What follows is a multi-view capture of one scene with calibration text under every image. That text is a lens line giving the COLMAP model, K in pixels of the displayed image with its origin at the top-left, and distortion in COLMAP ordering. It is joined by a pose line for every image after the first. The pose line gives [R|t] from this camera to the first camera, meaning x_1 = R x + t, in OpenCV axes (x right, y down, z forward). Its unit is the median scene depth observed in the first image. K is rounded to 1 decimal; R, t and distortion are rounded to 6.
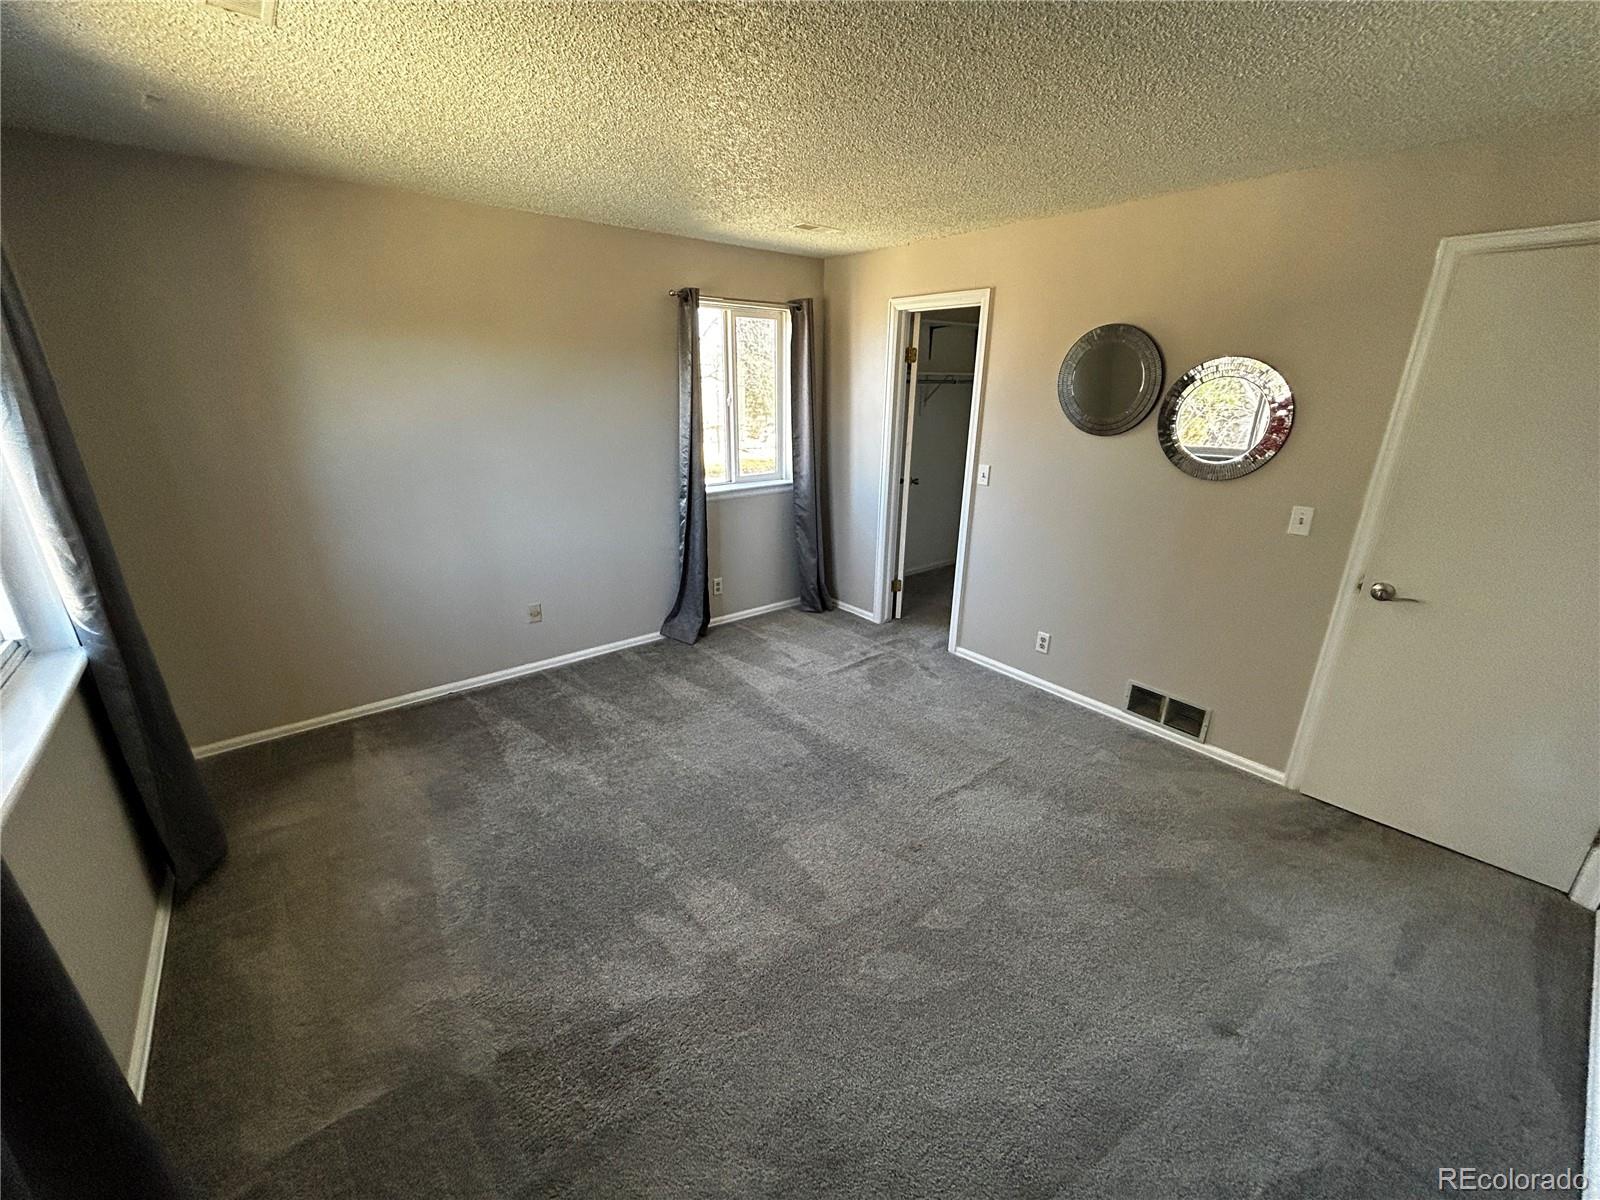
lens RADIAL K [[647.7, 0, 800.0], [0, 647.7, 600.0], [0, 0, 1]] dist [0.001364, 0.000190]
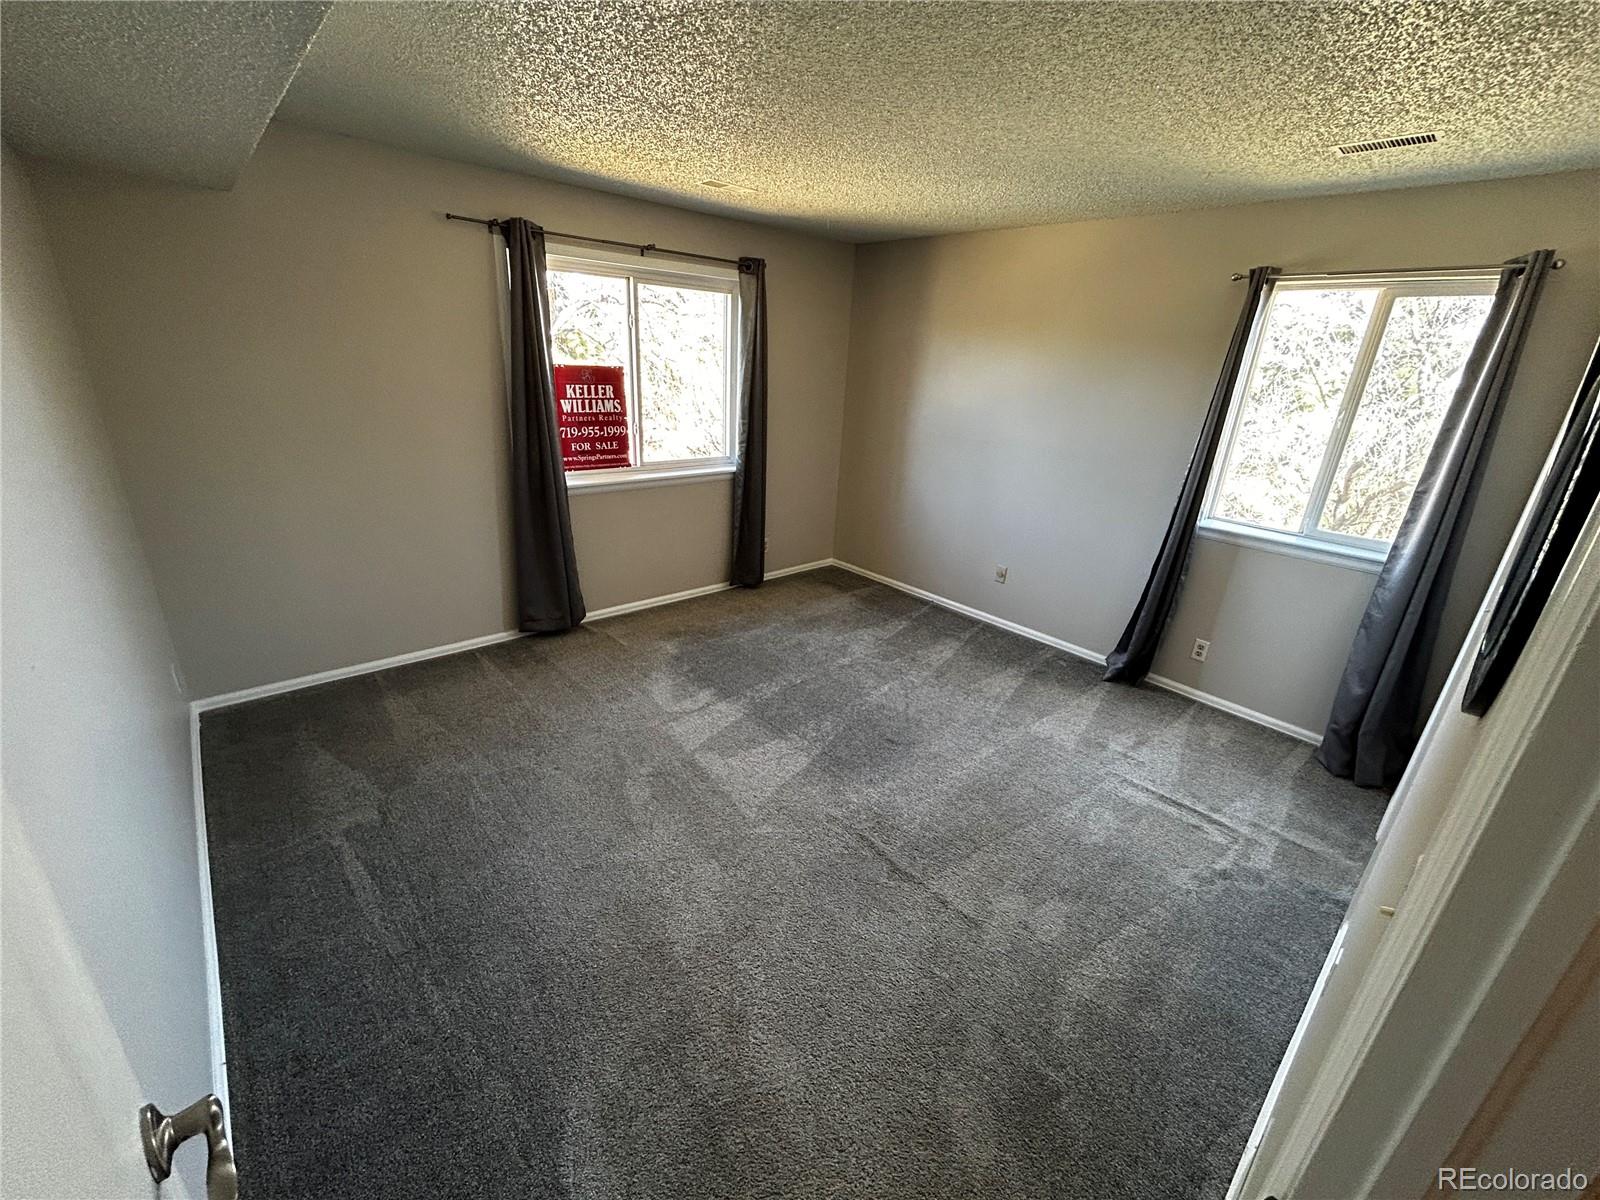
lens RADIAL K [[647.7, 0, 800.0], [0, 647.7, 600.0], [0, 0, 1]] dist [0.001364, 0.000190]
pose [[0.045774, 0.344192, -0.937783, 0.677162], [-0.376381, 0.875526, 0.302971, -0.155180], [0.925334, 0.339095, 0.169623, 0.483185]]
